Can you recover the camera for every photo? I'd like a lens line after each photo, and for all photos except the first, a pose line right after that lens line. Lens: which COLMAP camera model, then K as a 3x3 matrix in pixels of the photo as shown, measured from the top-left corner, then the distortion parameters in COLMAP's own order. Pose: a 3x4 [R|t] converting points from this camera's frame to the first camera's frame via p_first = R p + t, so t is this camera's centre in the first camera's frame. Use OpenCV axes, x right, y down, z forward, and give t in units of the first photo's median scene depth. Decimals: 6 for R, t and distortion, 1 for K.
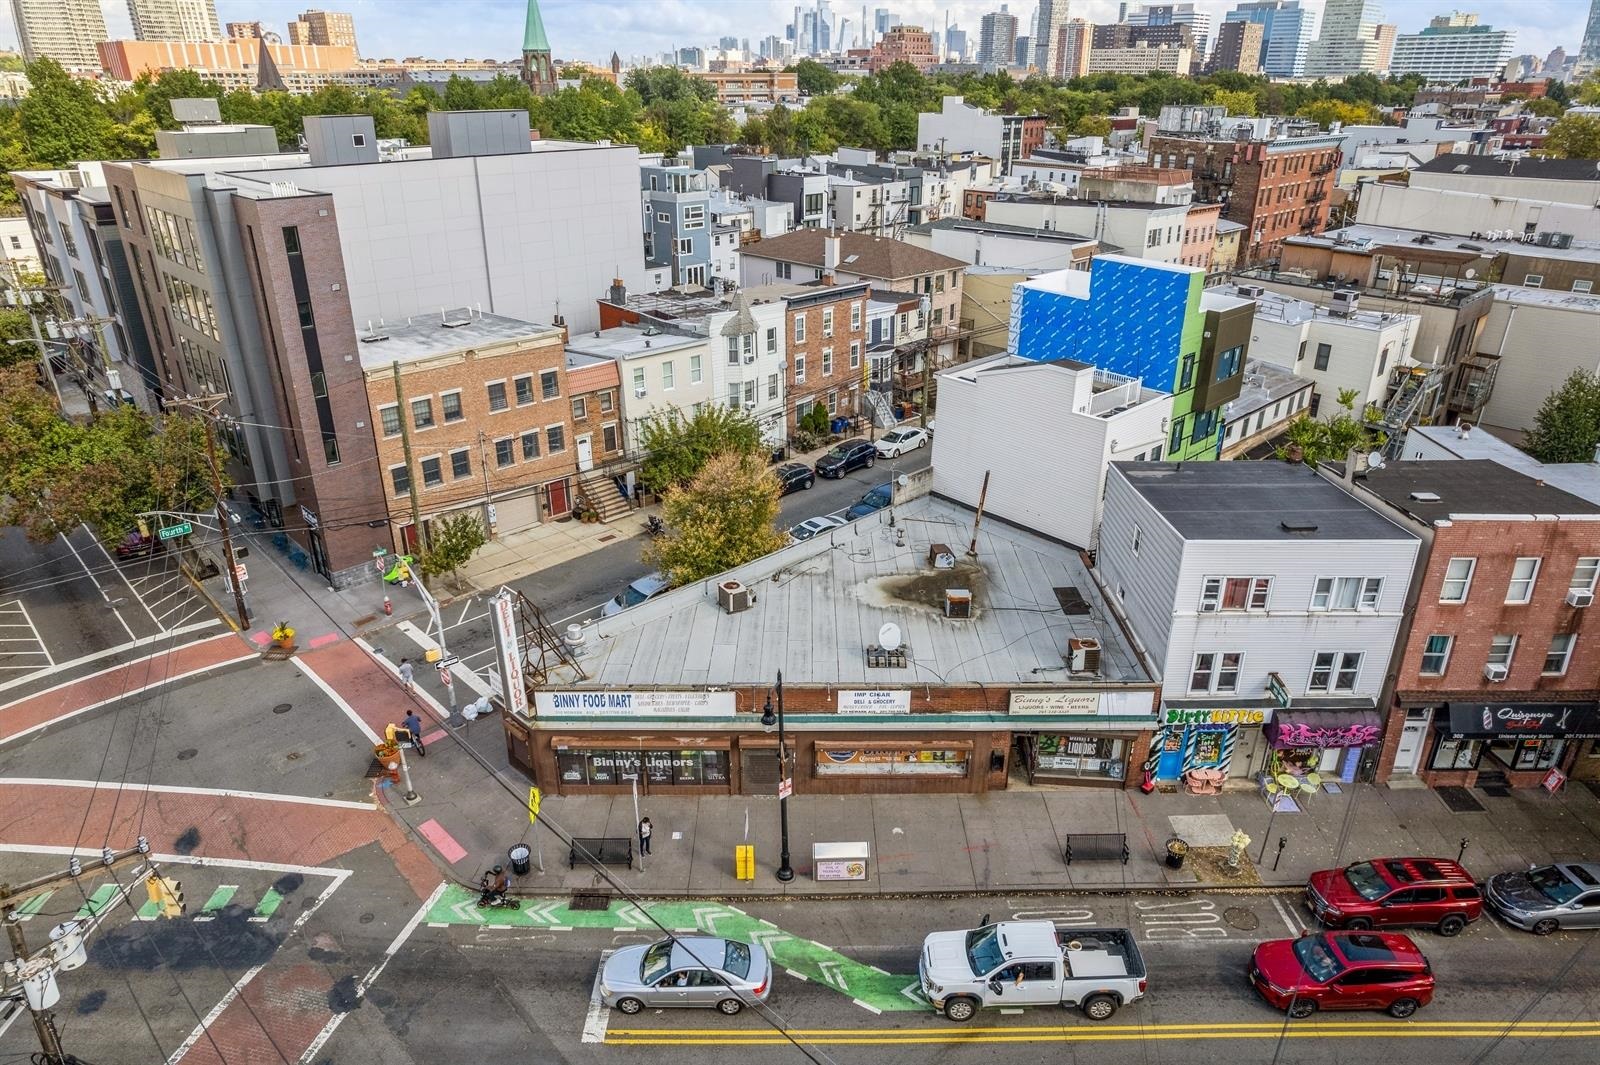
lens RADIAL K [[1022.2, 0, 809.0], [0, 1022.2, 534.3], [0, 0, 1]] dist [-0.045697, 0.002614]
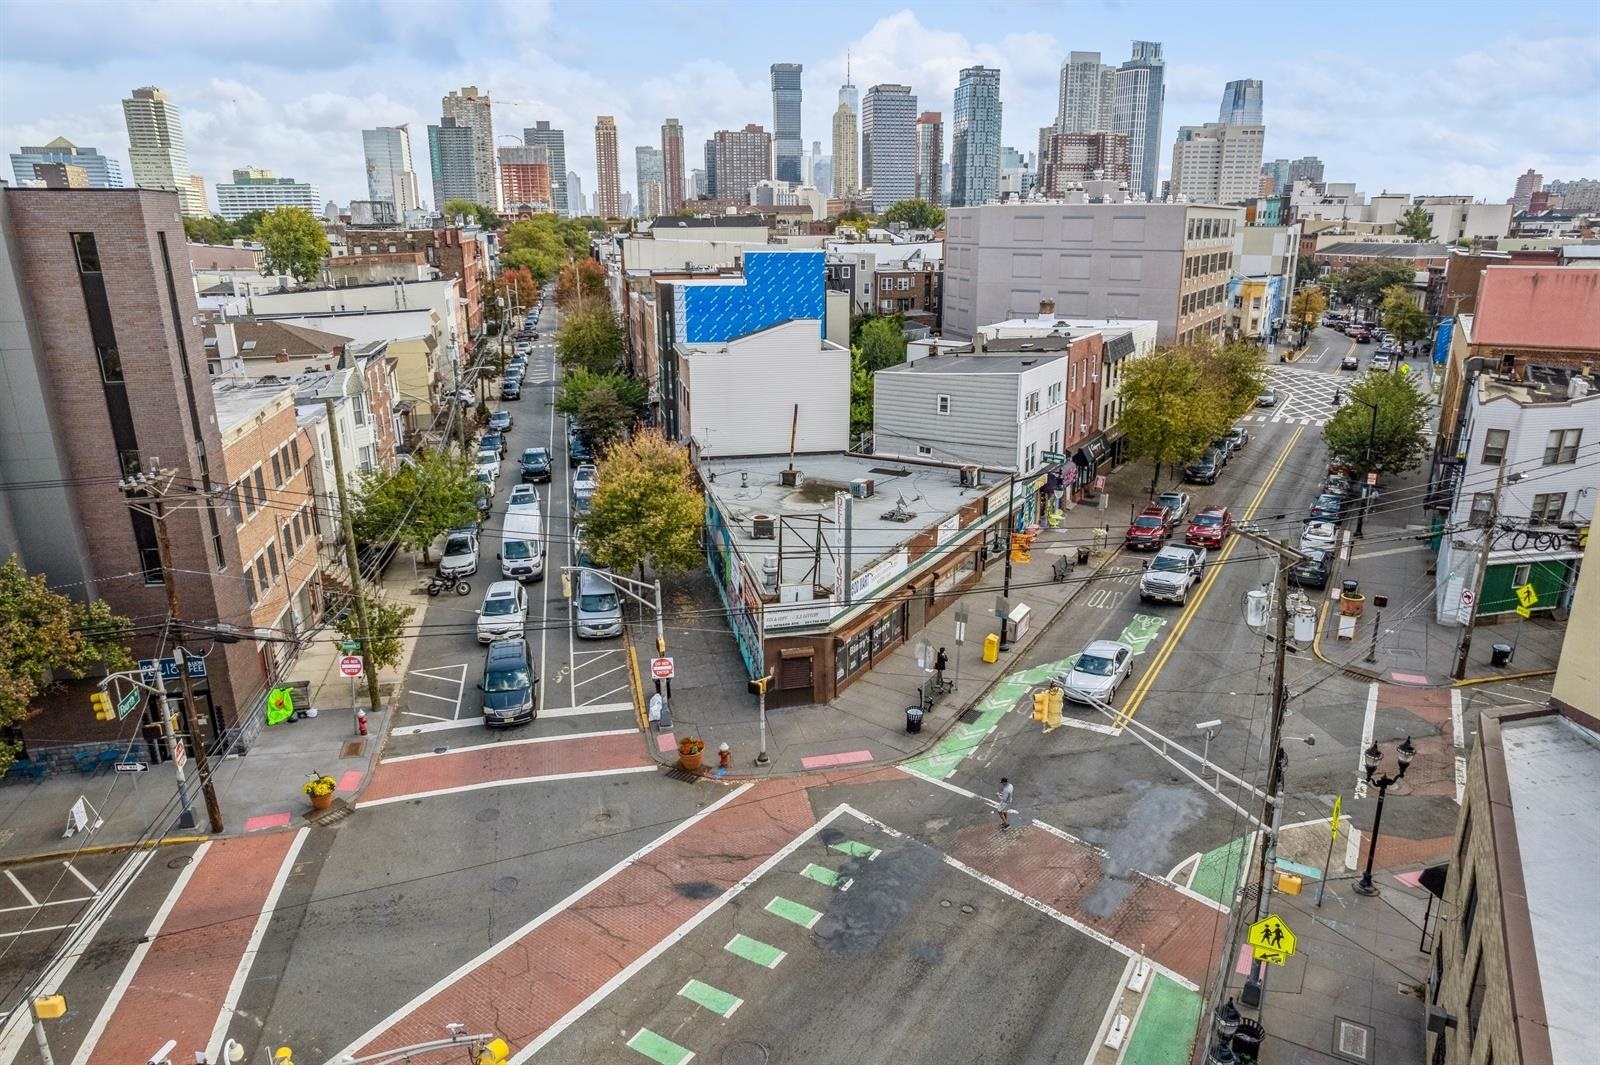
lens RADIAL K [[1022.2, 0, 809.0], [0, 1022.2, 534.3], [0, 0, 1]] dist [-0.045697, 0.002614]
pose [[0.518926, -0.259274, 0.814551, -0.902869], [0.363198, 0.929479, 0.064473, 0.012854], [-0.773824, 0.262386, 0.576498, 0.289630]]
